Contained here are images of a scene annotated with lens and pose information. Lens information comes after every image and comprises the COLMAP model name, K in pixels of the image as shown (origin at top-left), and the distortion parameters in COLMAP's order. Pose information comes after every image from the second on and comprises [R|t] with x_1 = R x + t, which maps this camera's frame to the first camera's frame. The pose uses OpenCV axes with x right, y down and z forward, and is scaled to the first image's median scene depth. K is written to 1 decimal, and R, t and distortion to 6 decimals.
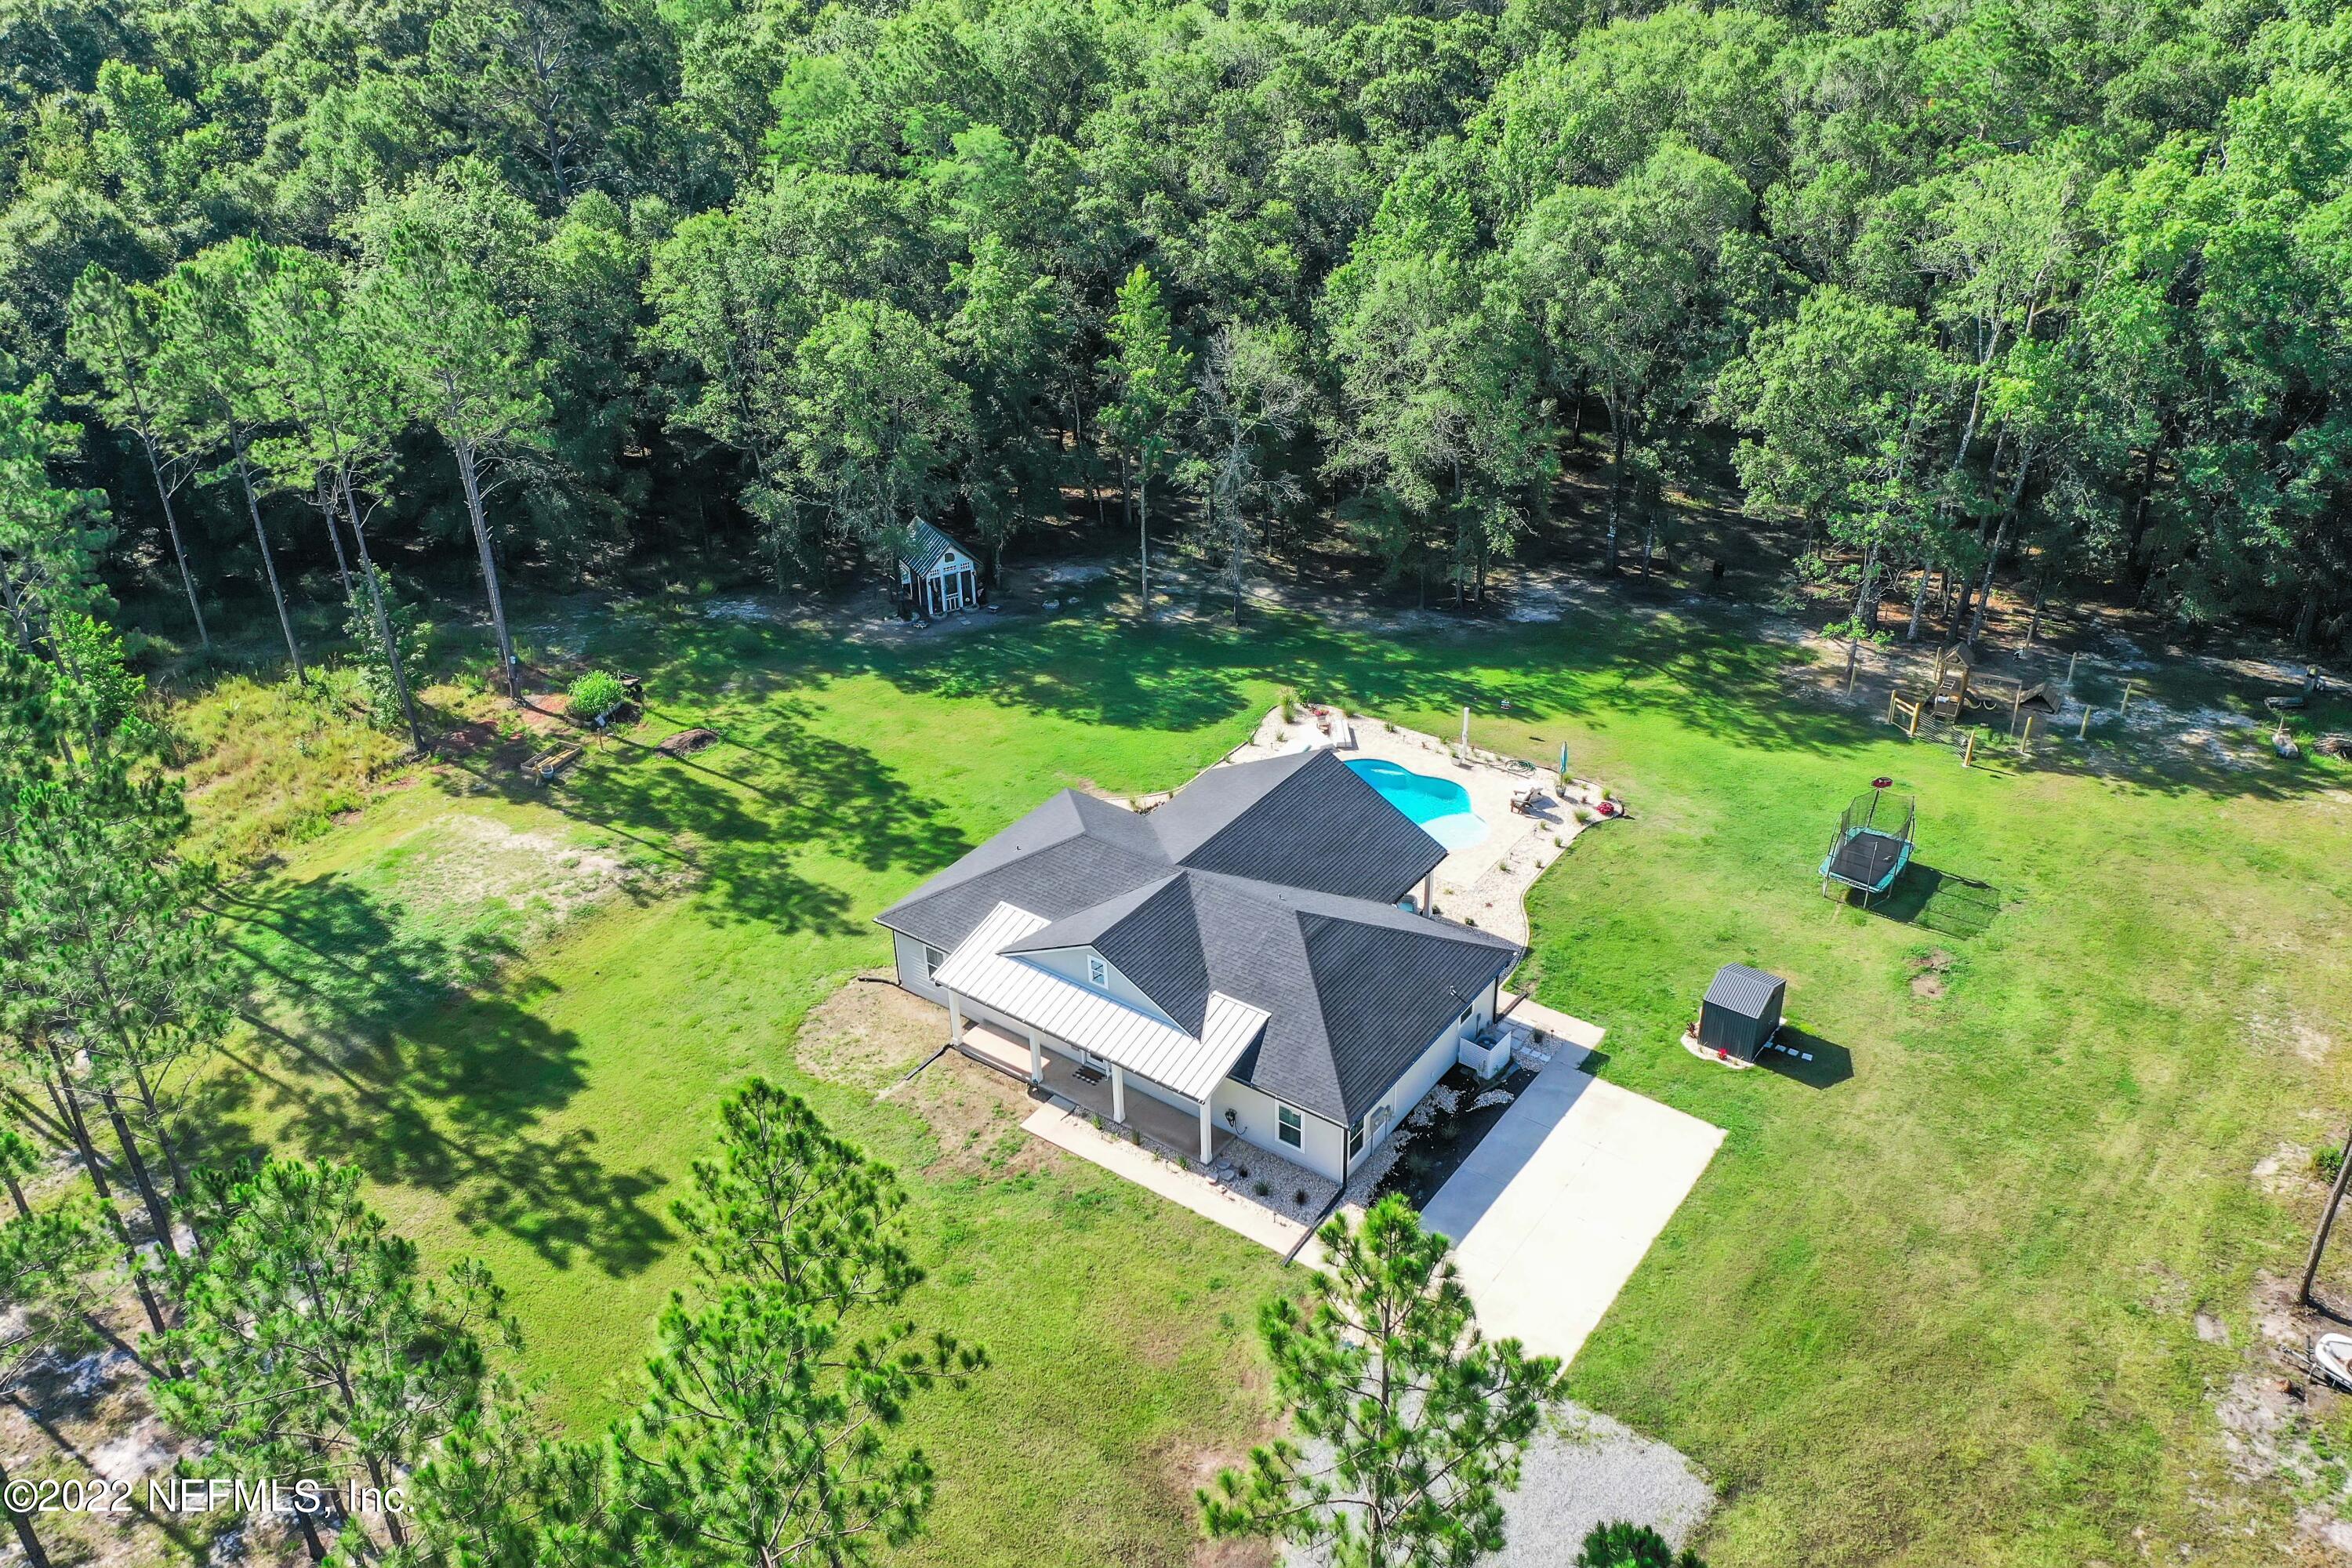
lens RADIAL K [[1879.8, 0, 1175.3], [0, 1879.8, 773.6], [0, 0, 1]] dist [0.020074, -0.002654]
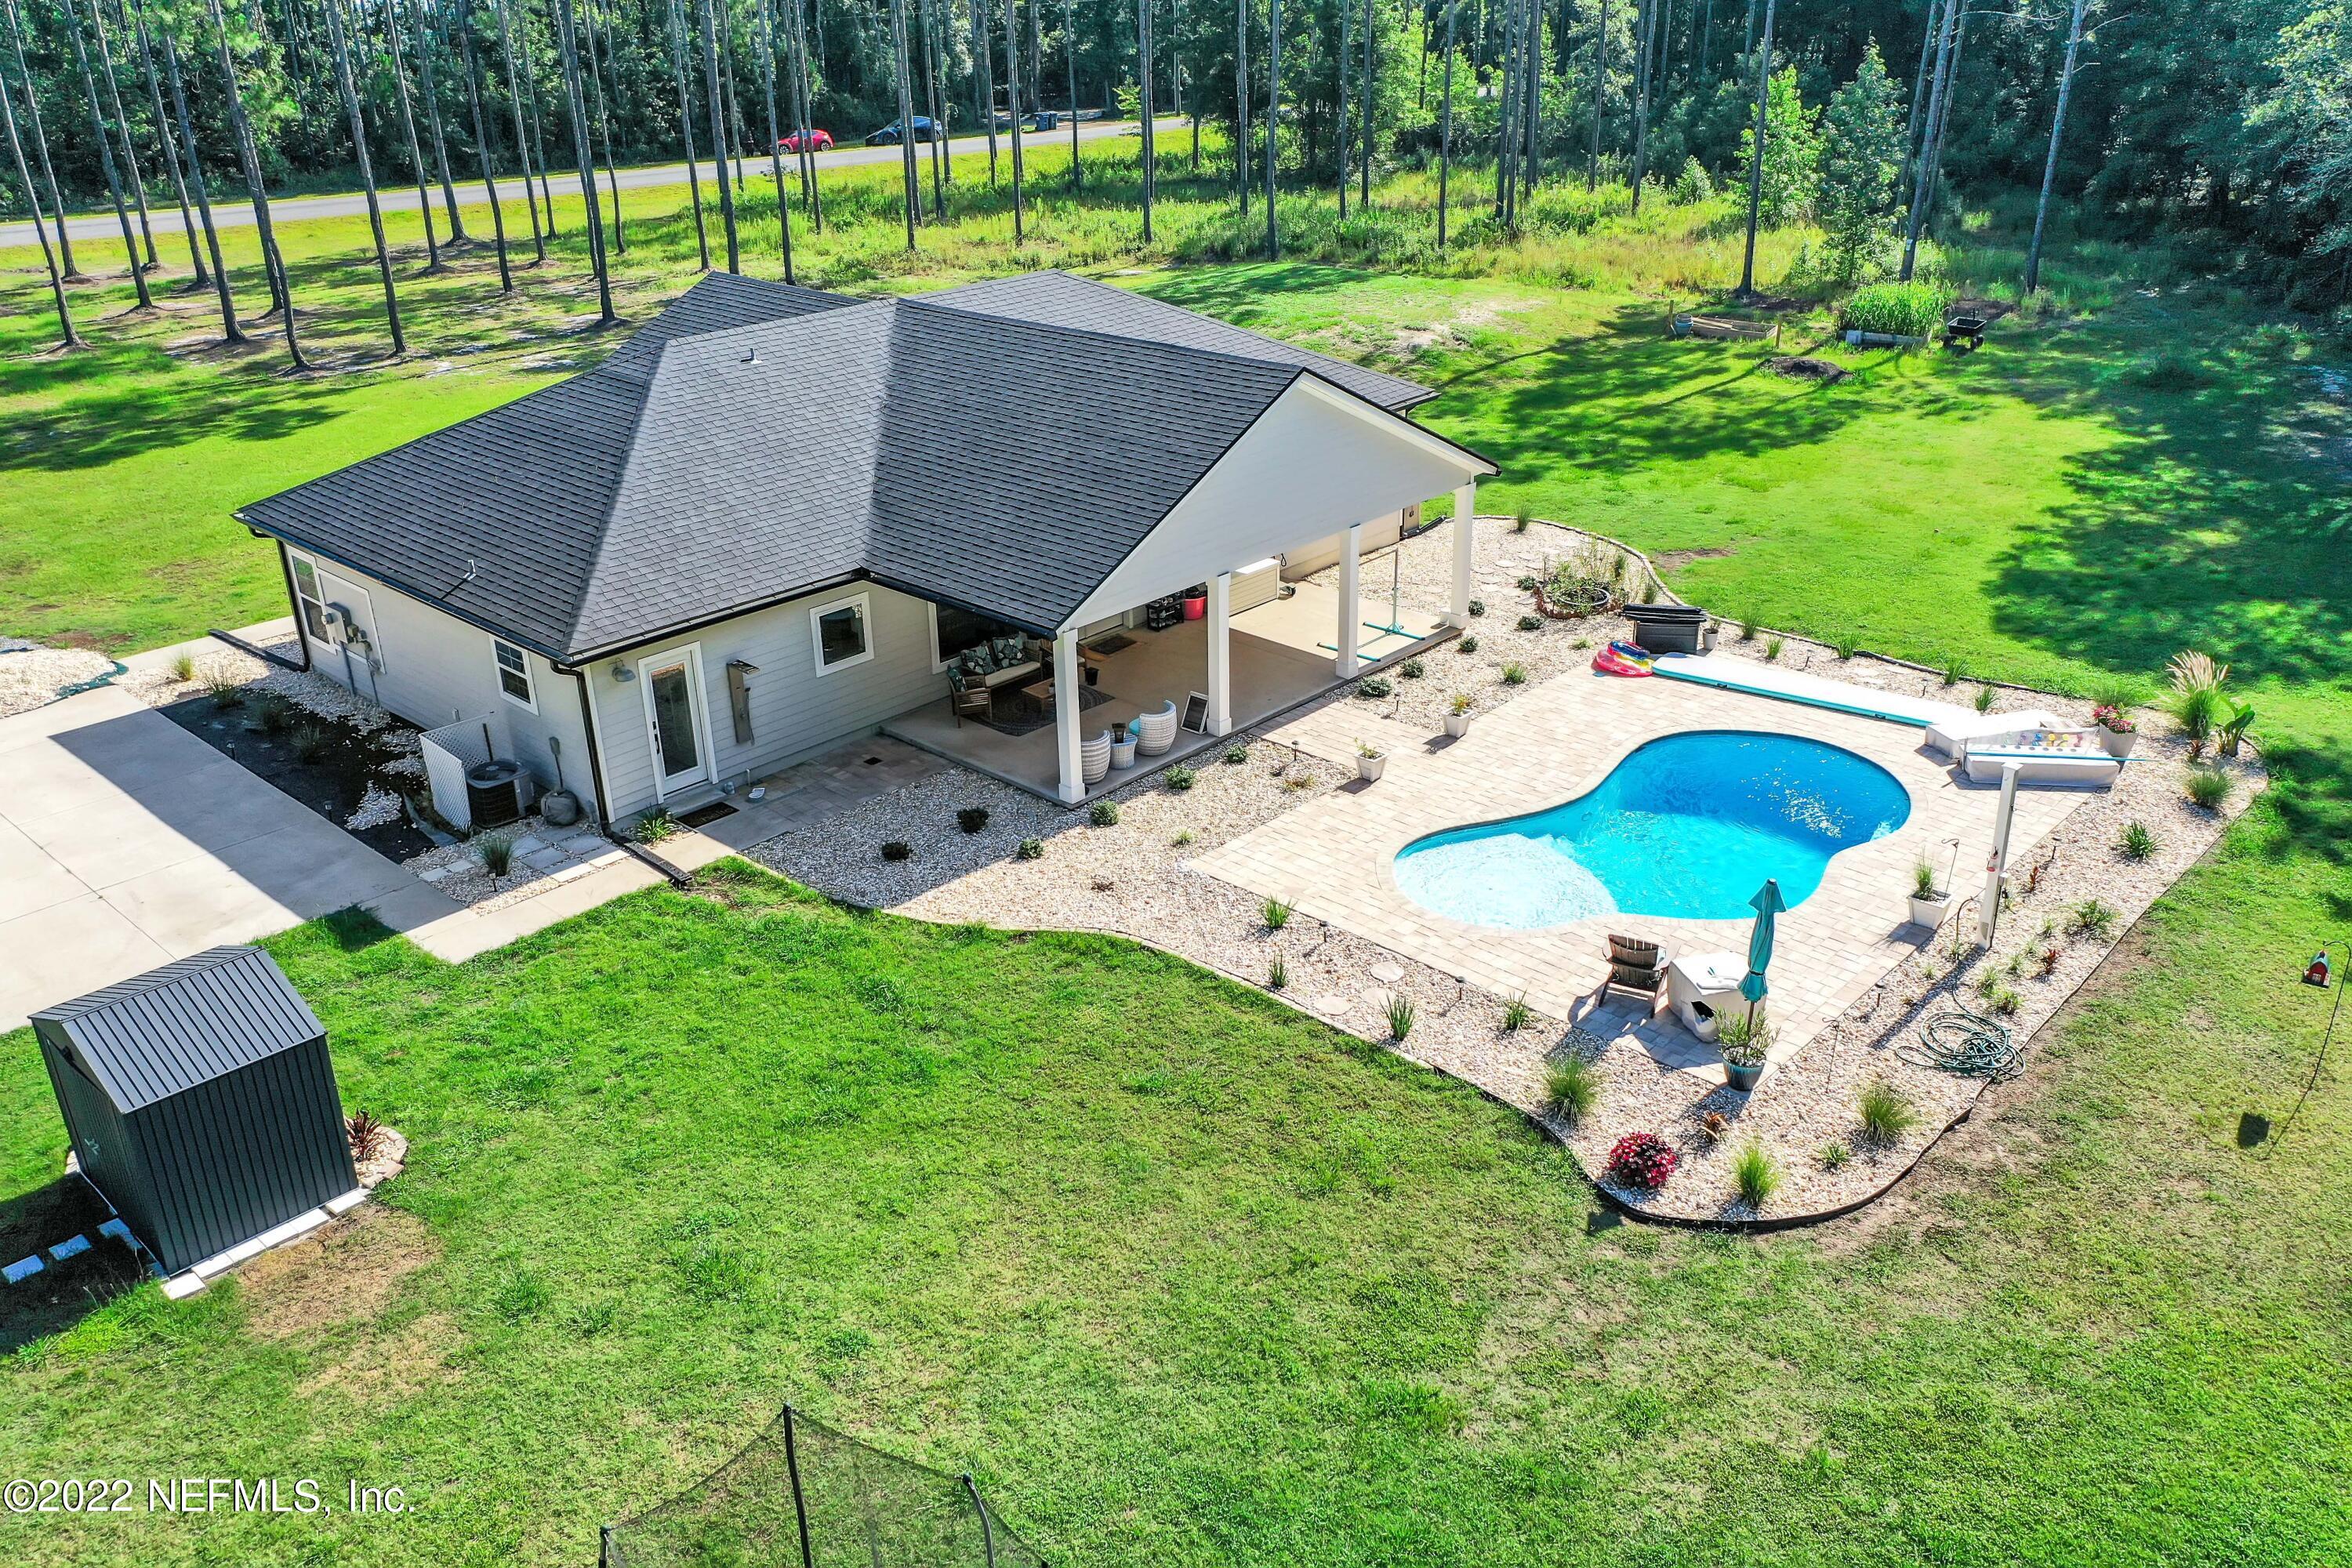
lens RADIAL K [[1879.8, 0, 1174.7], [0, 1879.8, 783.0], [0, 0, 1]] dist [0.020074, -0.002654]
pose [[-0.128026, 0.444056, -0.886805, 0.420199], [-0.482005, 0.753601, 0.446942, -0.097973], [0.866764, 0.484665, 0.117557, 0.859334]]
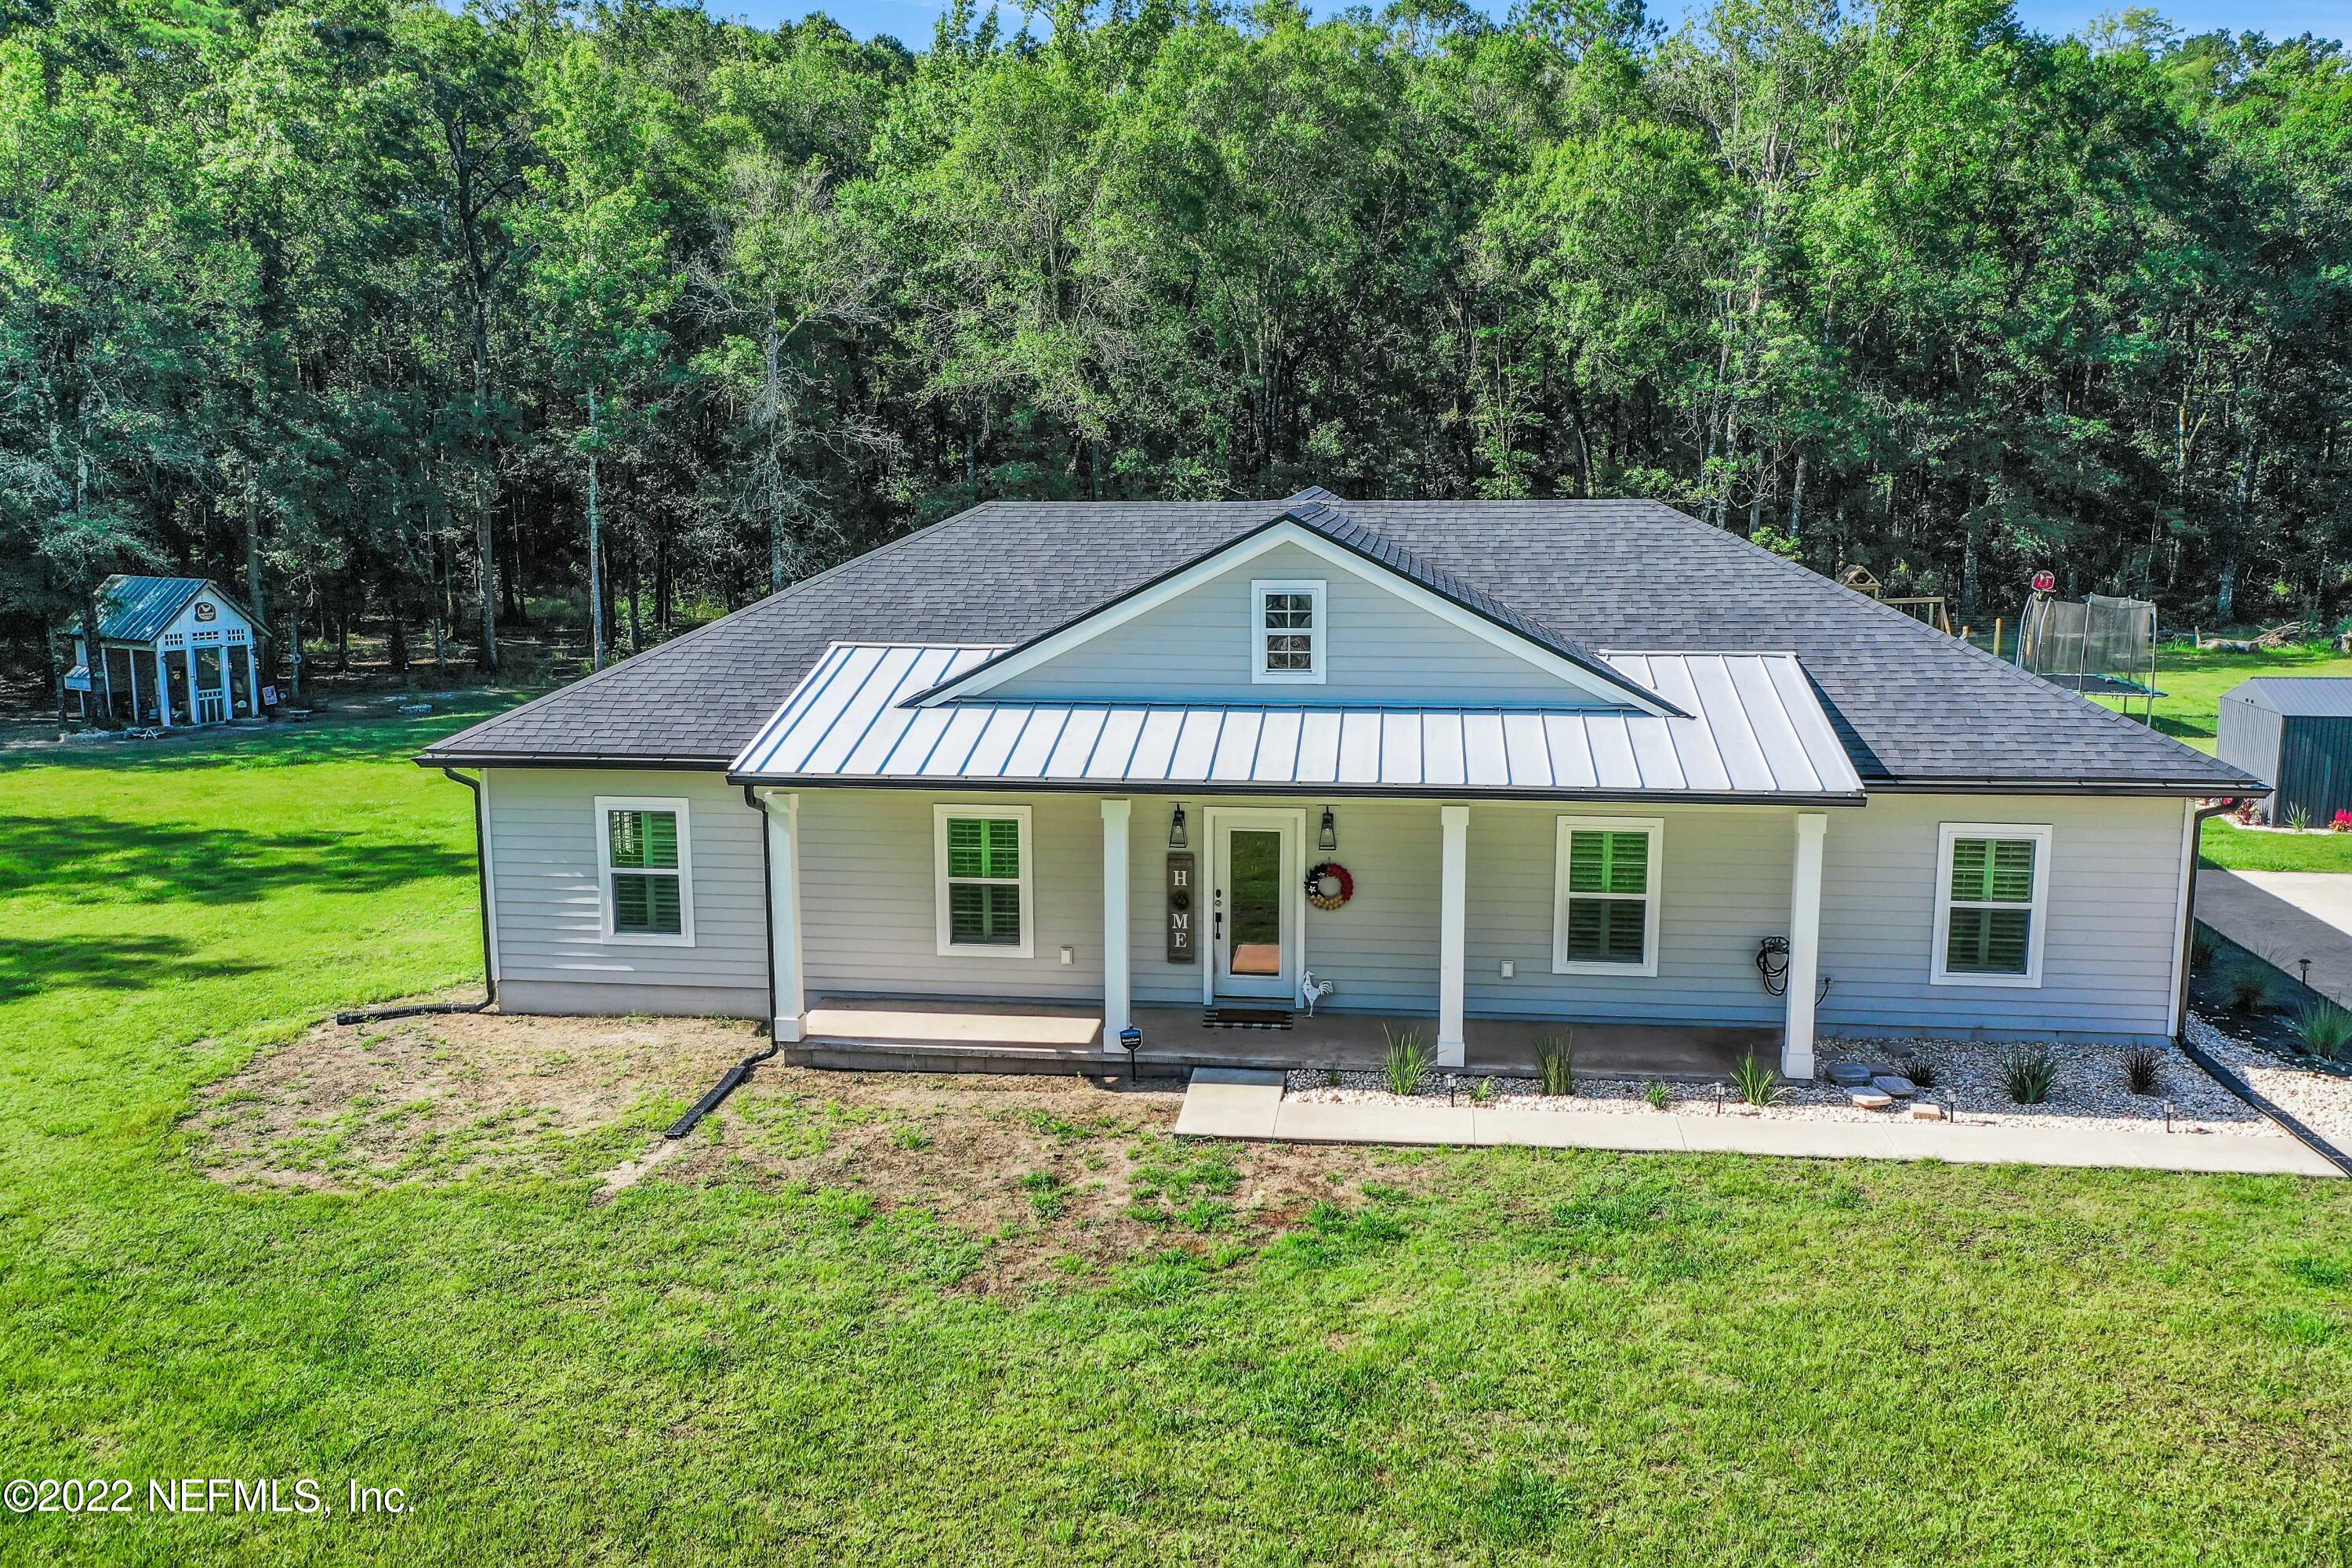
lens RADIAL K [[1879.8, 0, 1151.7], [0, 1879.8, 785.6], [0, 0, 1]] dist [0.020074, -0.002654]
pose [[0.874535, -0.056035, 0.481714, -0.171596], [0.229423, 0.922924, -0.309153, 0.174937], [-0.427262, 0.380882, 0.819986, 0.572528]]
